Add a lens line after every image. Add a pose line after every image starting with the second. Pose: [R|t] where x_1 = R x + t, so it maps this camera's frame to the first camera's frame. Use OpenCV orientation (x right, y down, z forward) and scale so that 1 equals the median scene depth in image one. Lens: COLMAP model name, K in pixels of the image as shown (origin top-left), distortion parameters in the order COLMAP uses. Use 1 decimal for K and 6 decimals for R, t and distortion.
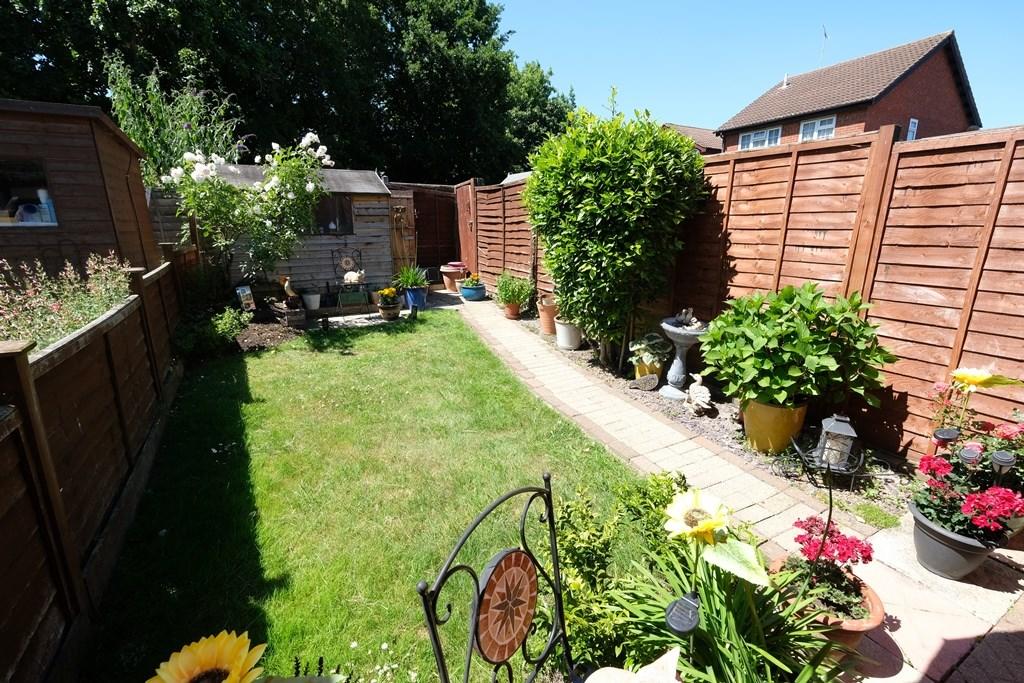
lens RADIAL K [[446.2, 0, 511.3], [0, 446.2, 336.0], [0, 0, 1]] dist [-0.002238, 0.000374]
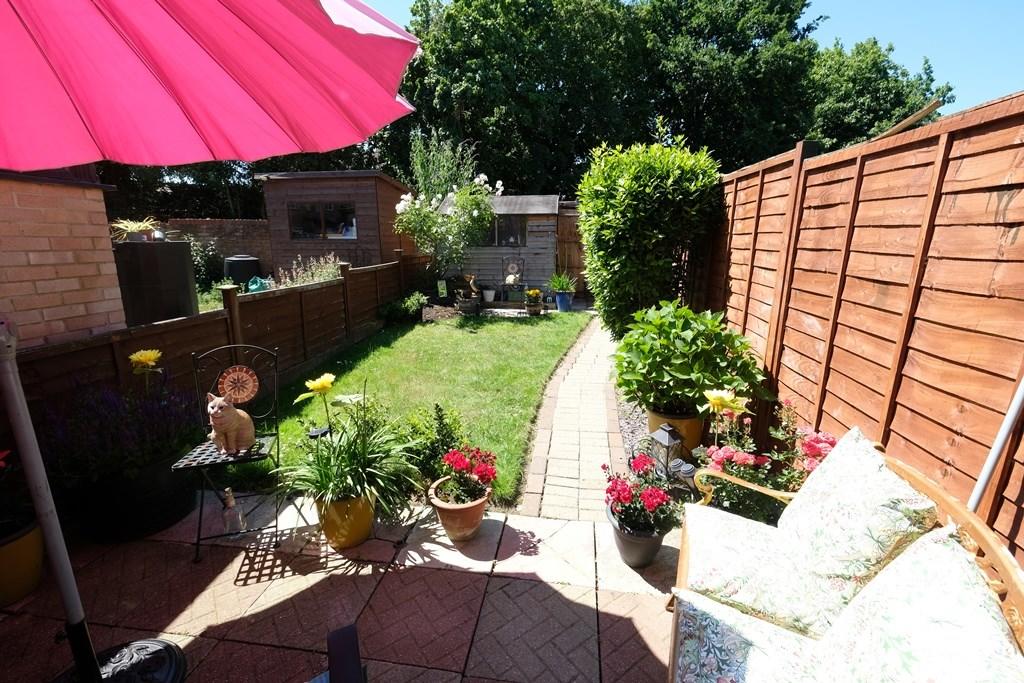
lens RADIAL K [[446.2, 0, 511.3], [0, 446.2, 336.0], [0, 0, 1]] dist [-0.002238, 0.000374]
pose [[0.798703, 0.135083, -0.586367, 0.427341], [-0.149219, 0.988501, 0.024468, -0.000868], [0.582930, 0.067954, 0.809676, -0.036860]]
